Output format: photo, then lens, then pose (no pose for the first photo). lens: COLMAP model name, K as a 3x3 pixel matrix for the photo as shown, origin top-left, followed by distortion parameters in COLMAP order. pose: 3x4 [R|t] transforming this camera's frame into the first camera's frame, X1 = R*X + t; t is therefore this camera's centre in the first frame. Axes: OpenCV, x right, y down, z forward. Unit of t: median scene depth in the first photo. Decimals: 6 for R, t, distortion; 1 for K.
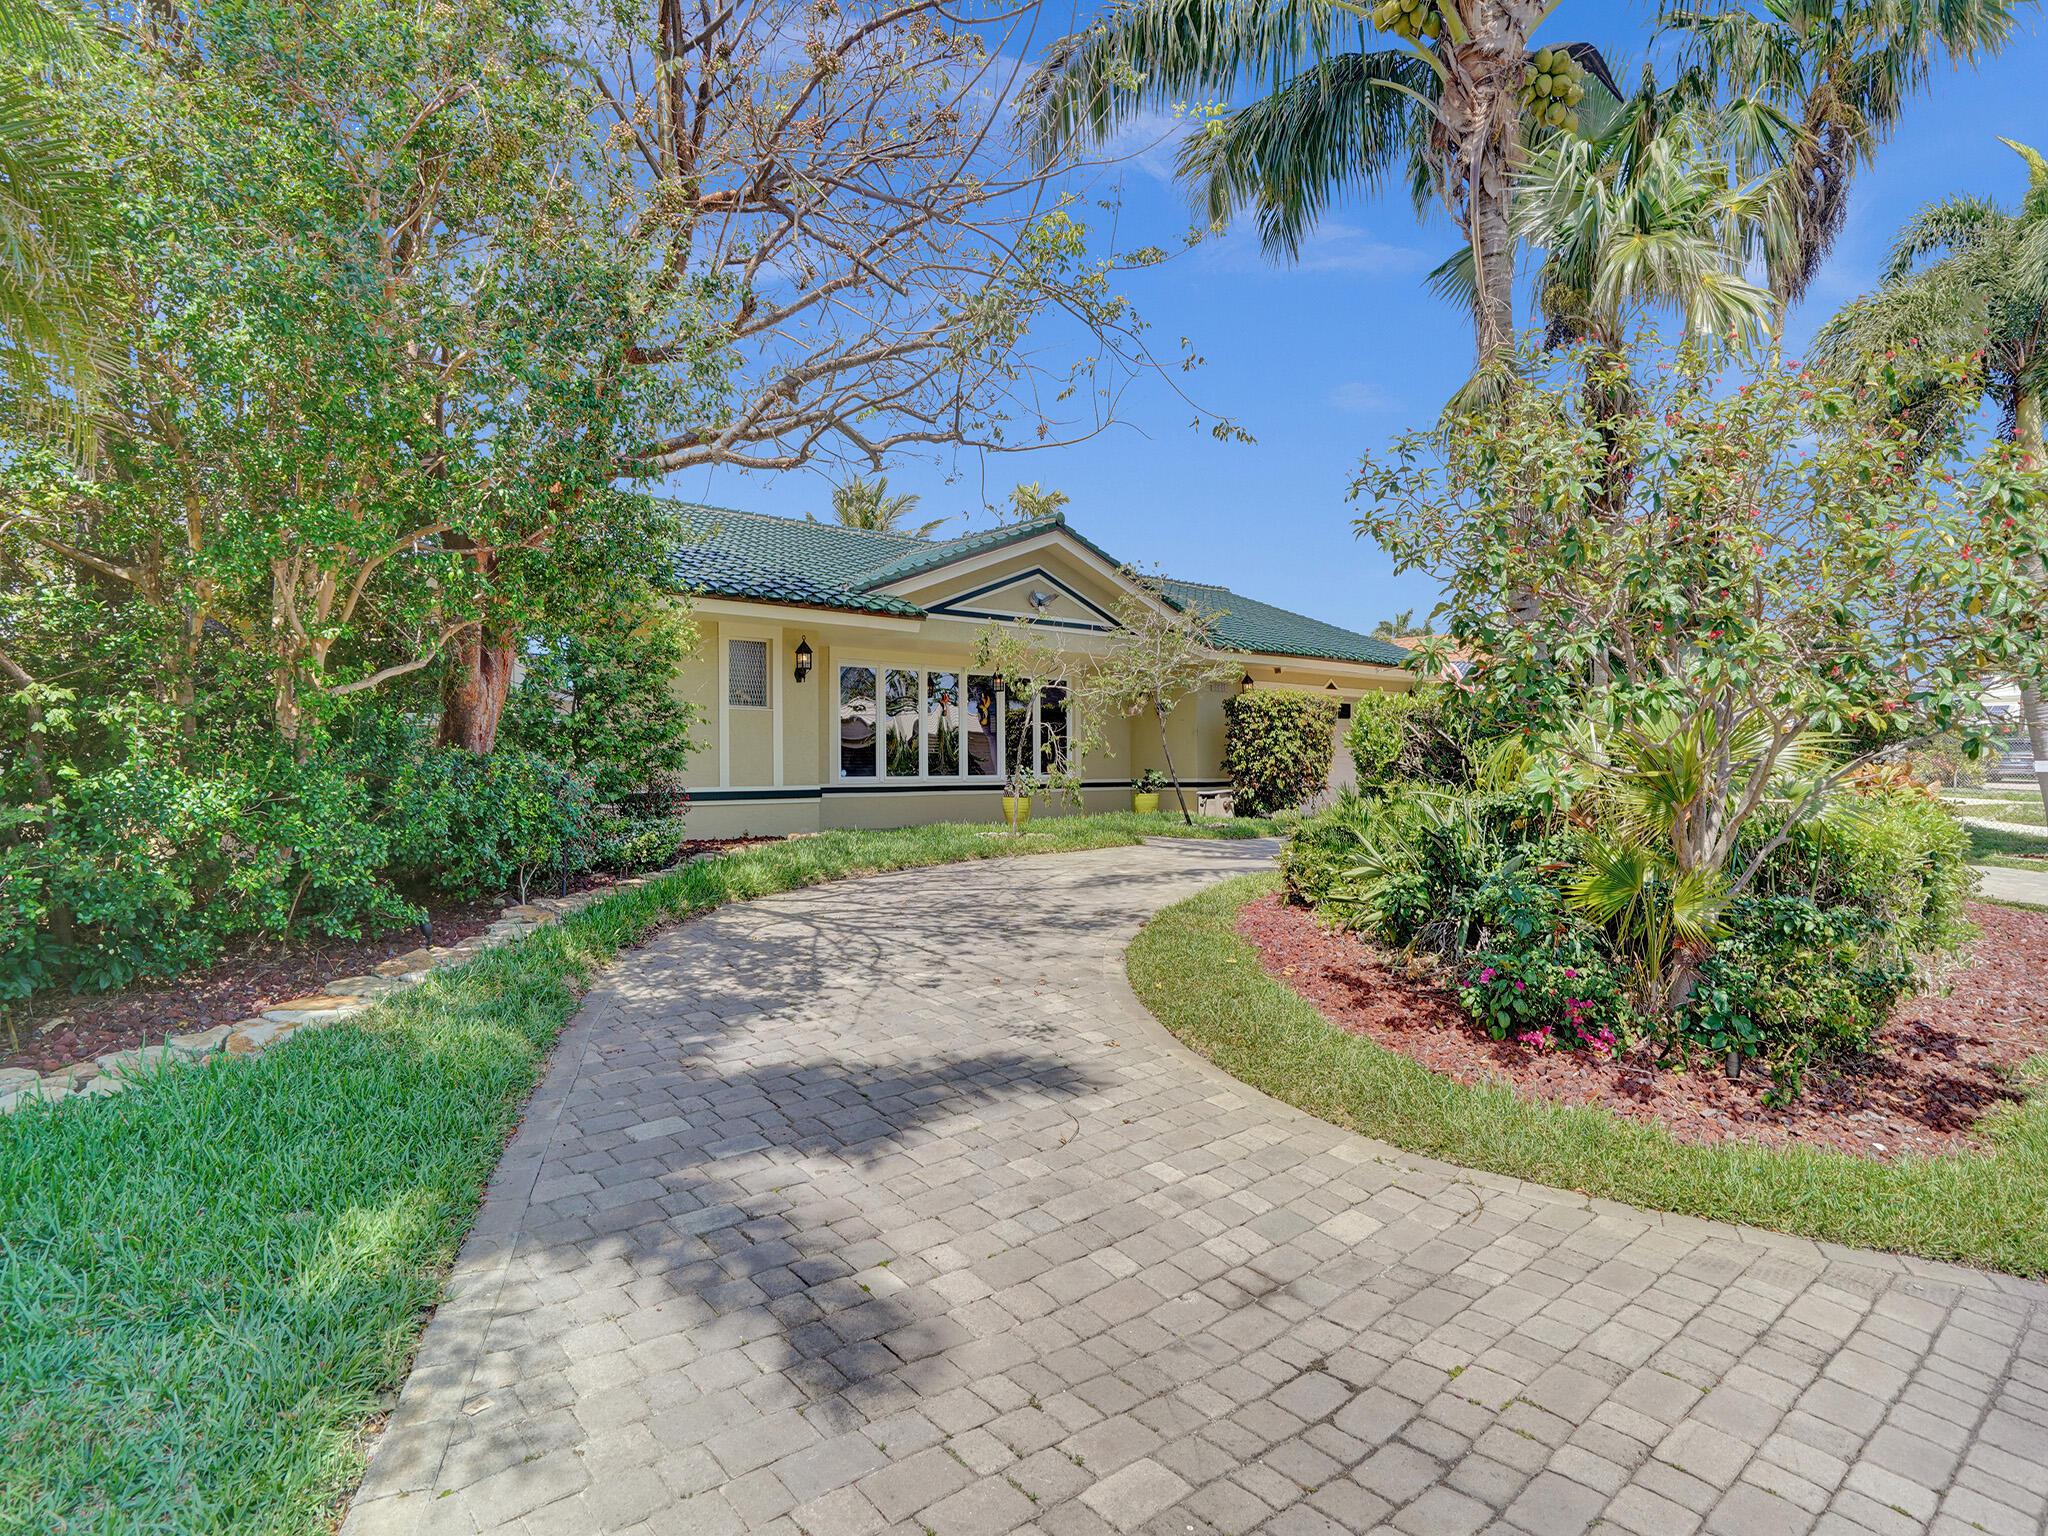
lens RADIAL K [[1124.4, 0, 1019.0], [0, 1124.4, 755.7], [0, 0, 1]] dist [-0.002414, -0.000030]
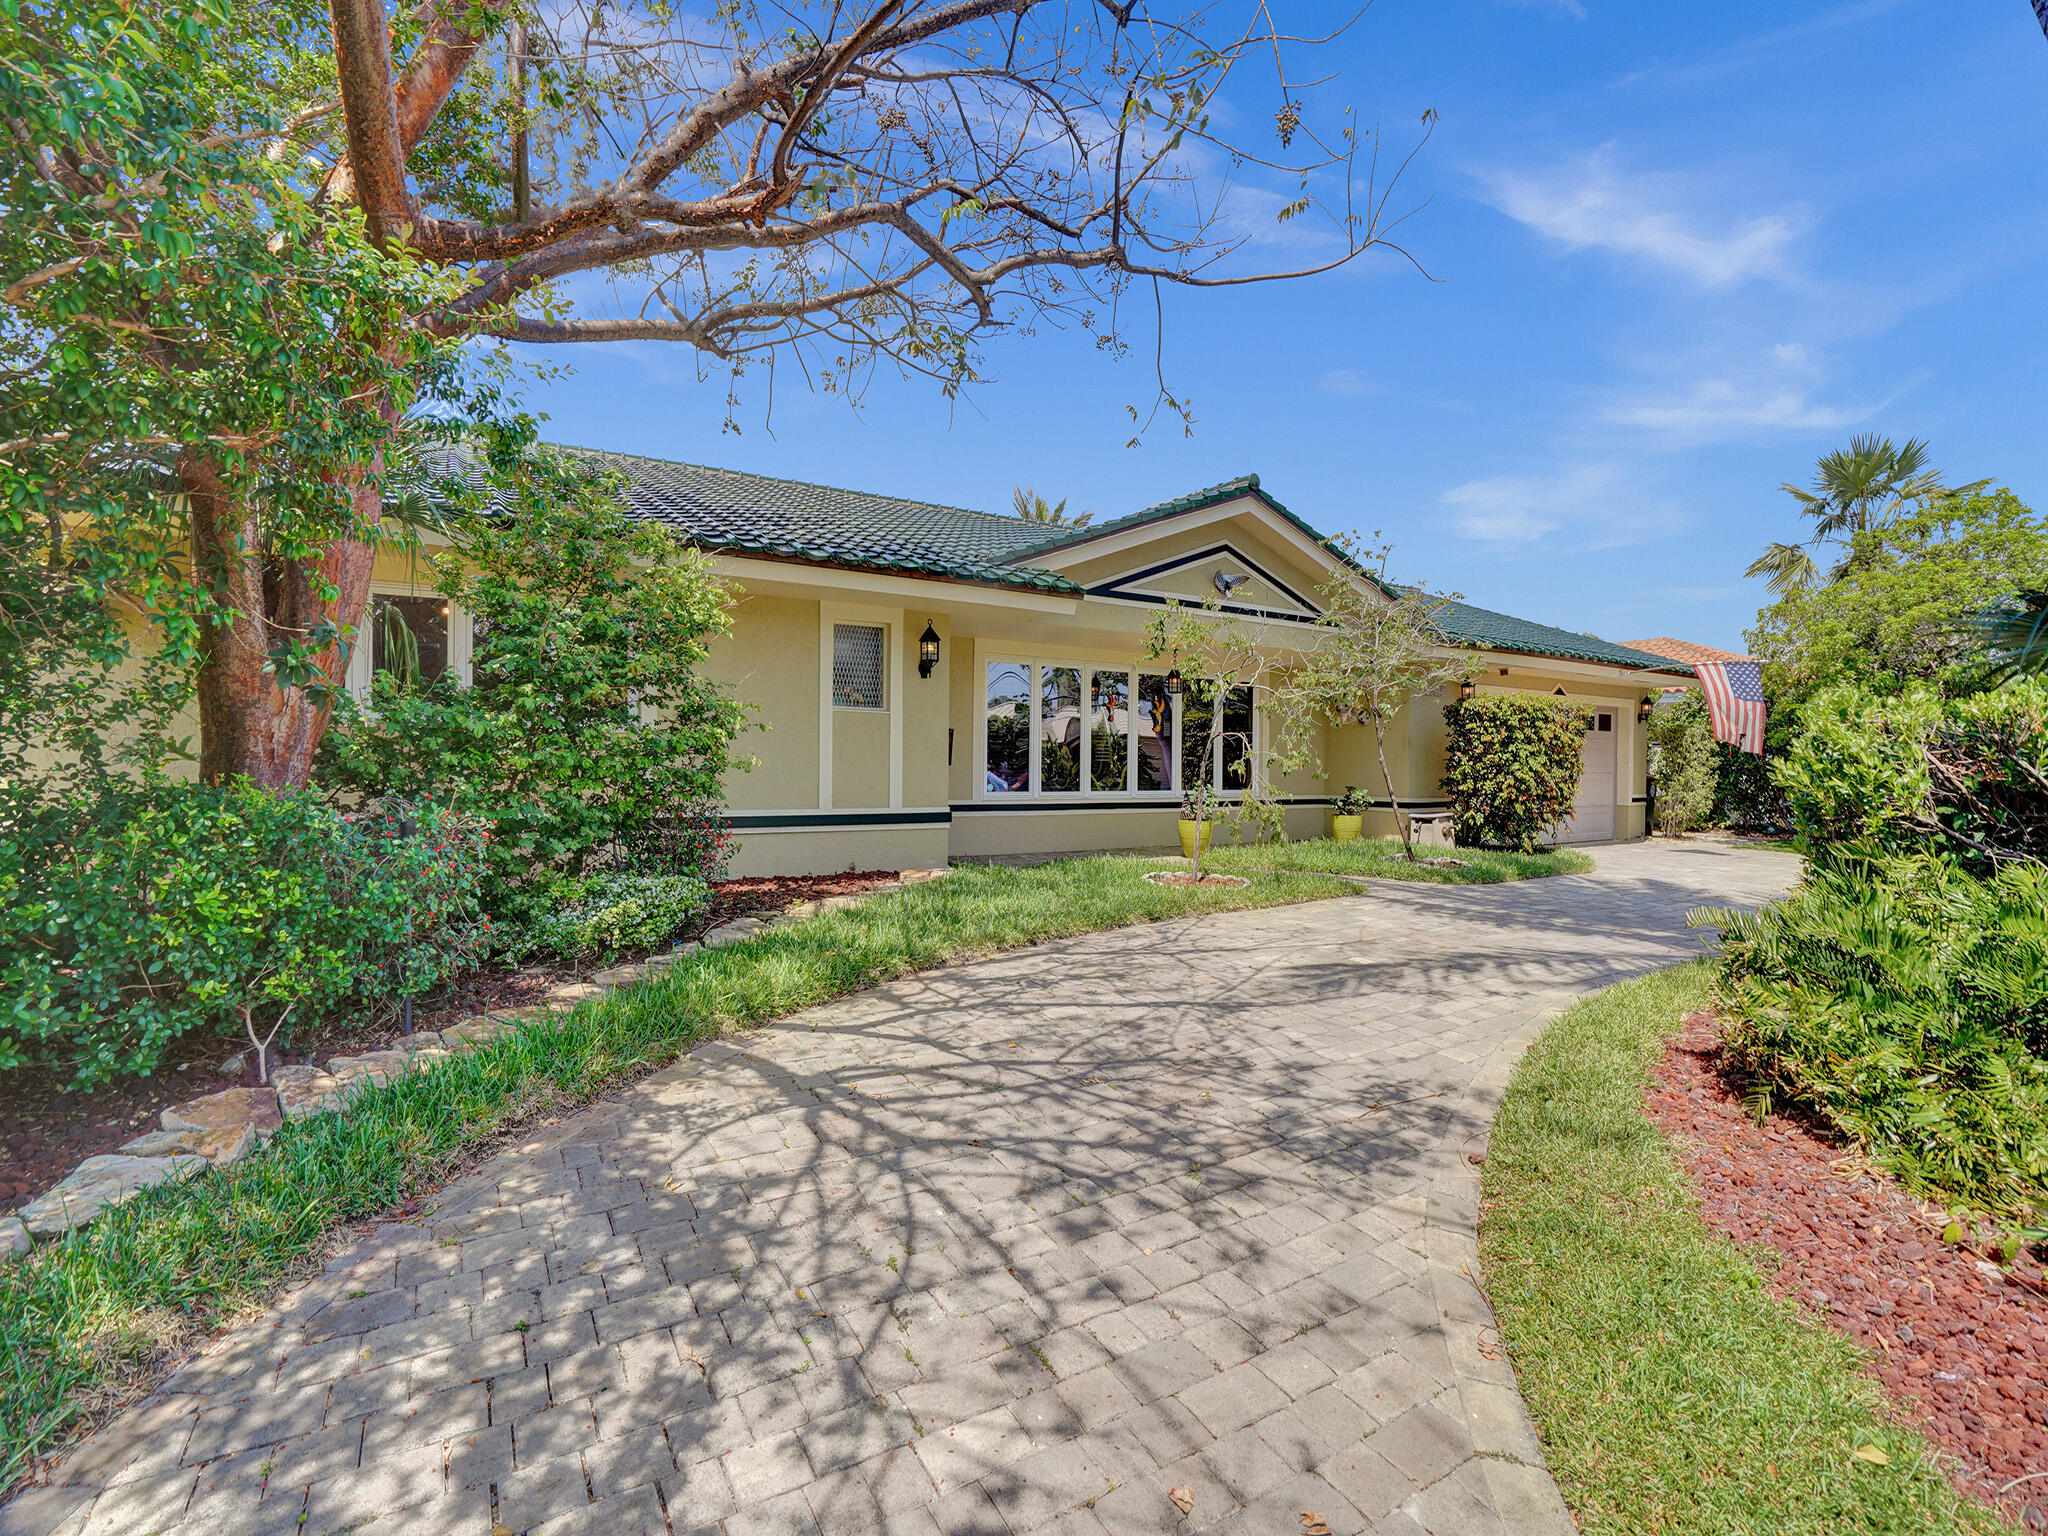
lens RADIAL K [[955.8, 0, 1050.0], [0, 955.8, 719.8], [0, 0, 1]] dist [-0.019622, 0.000069]
pose [[0.989603, 0.011281, -0.143380, -0.008254], [-0.016318, 0.999288, -0.034006, -0.011525], [0.142895, 0.035992, 0.989083, 0.285456]]
